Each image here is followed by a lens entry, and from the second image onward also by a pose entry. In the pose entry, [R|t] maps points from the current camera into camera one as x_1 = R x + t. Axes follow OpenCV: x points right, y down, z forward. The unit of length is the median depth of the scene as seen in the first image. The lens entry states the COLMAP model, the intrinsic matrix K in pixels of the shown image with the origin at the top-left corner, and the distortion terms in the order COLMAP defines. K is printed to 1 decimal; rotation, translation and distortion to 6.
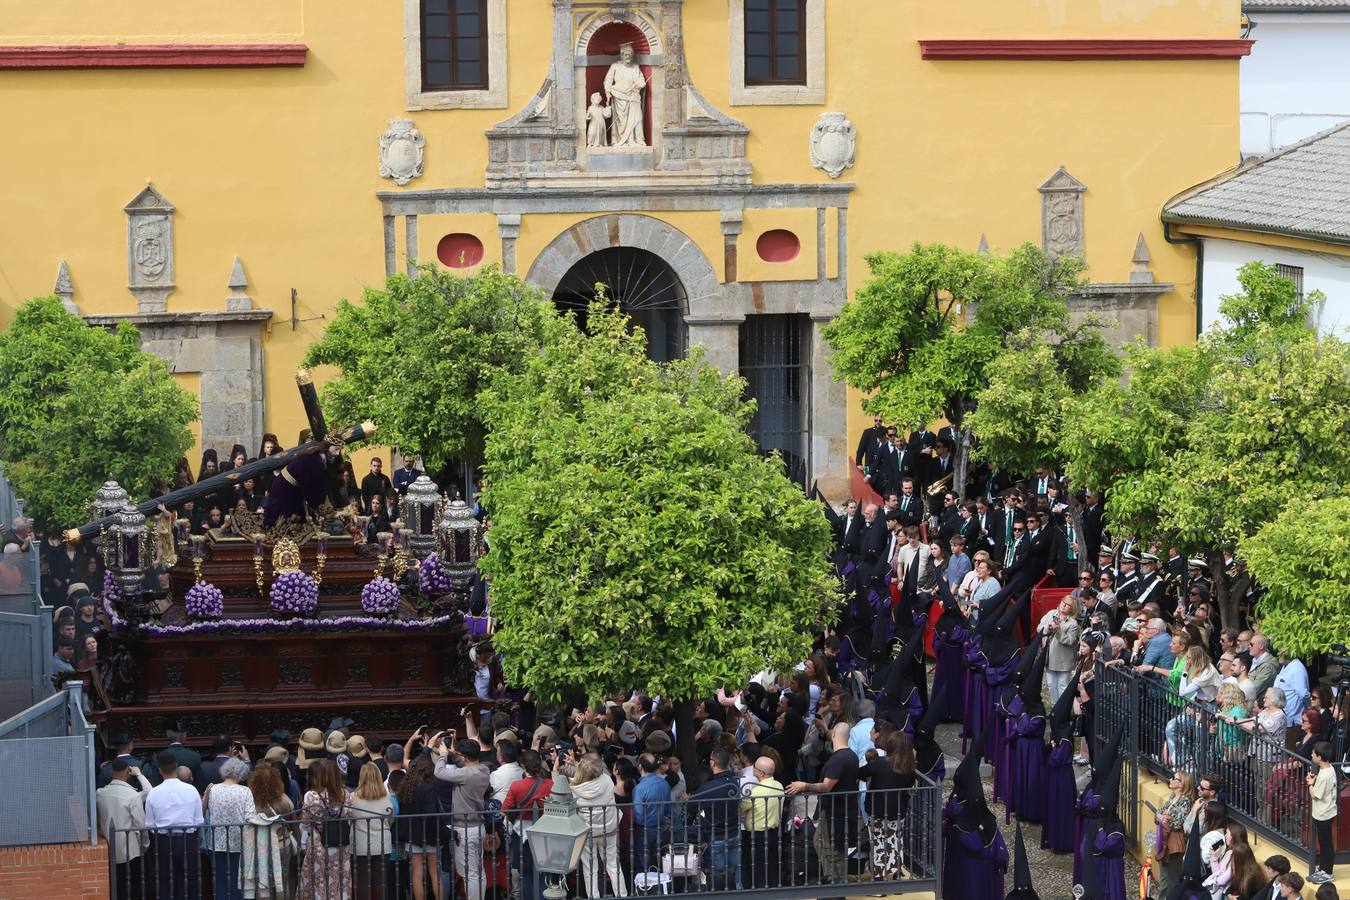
lens RADIAL K [[3357.0, 0, 677.0], [0, 3357.0, 525.5], [0, 0, 1]] dist [-0.255311, 1.474682]
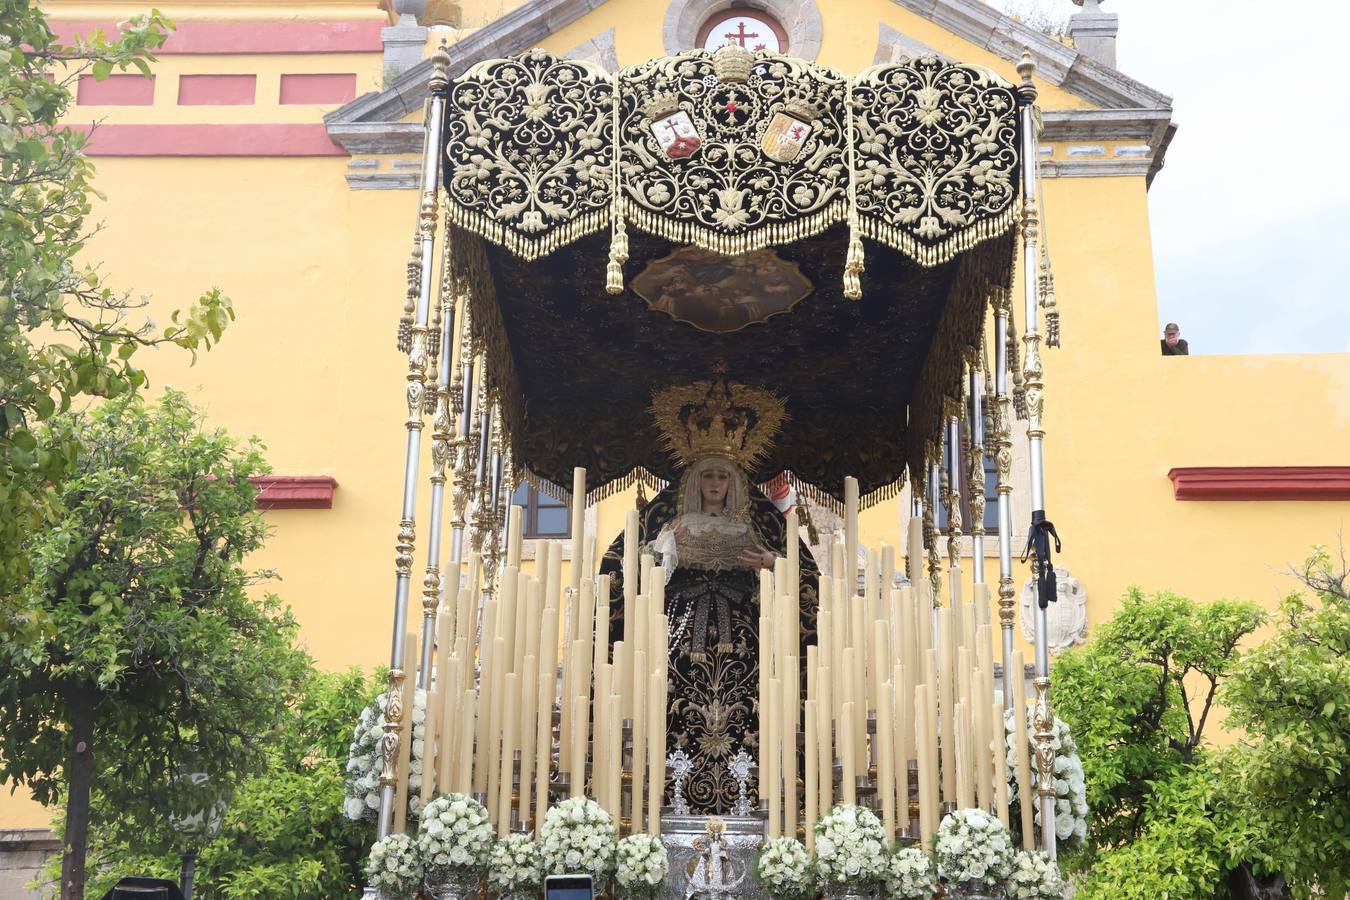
lens RADIAL K [[1772.2, 0, 682.7], [0, 1772.2, 489.1], [0, 0, 1]] dist [0.194470, -0.035731]
pose [[0.966889, -0.071623, -0.244942, 0.072838], [-0.046909, 0.893574, -0.446458, 0.042562], [0.250850, 0.443166, 0.860627, 0.698535]]
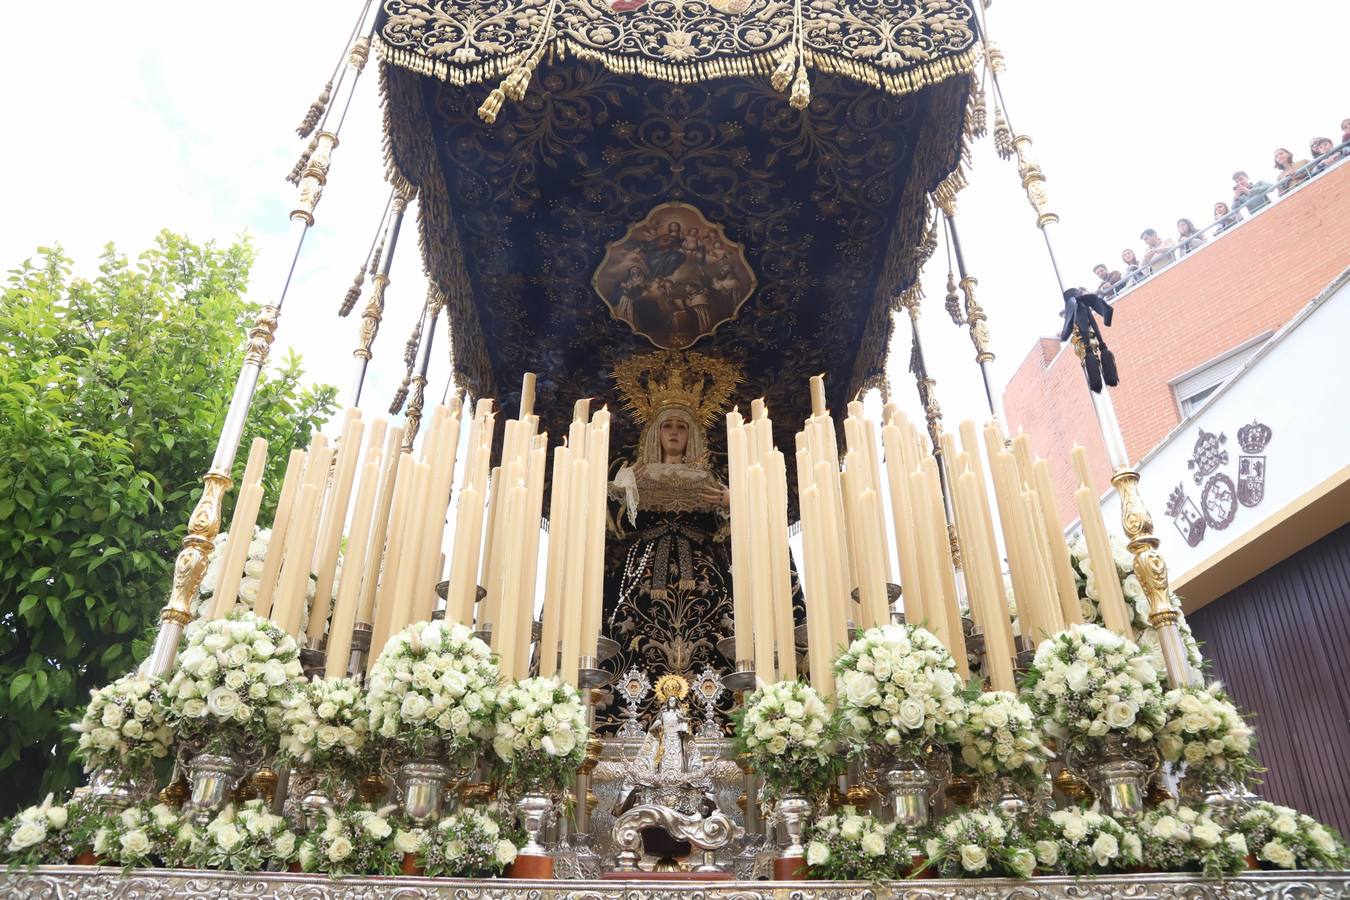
lens RADIAL K [[1047.4, 0, 660.6], [0, 1047.4, 363.8], [0, 0, 1]] dist [-0.093627, 0.012595]
pose [[0.963650, -0.147685, -0.222638, 0.060423], [-0.037390, 0.750577, -0.659724, 0.031869], [0.264539, 0.644068, 0.717772, 0.751342]]
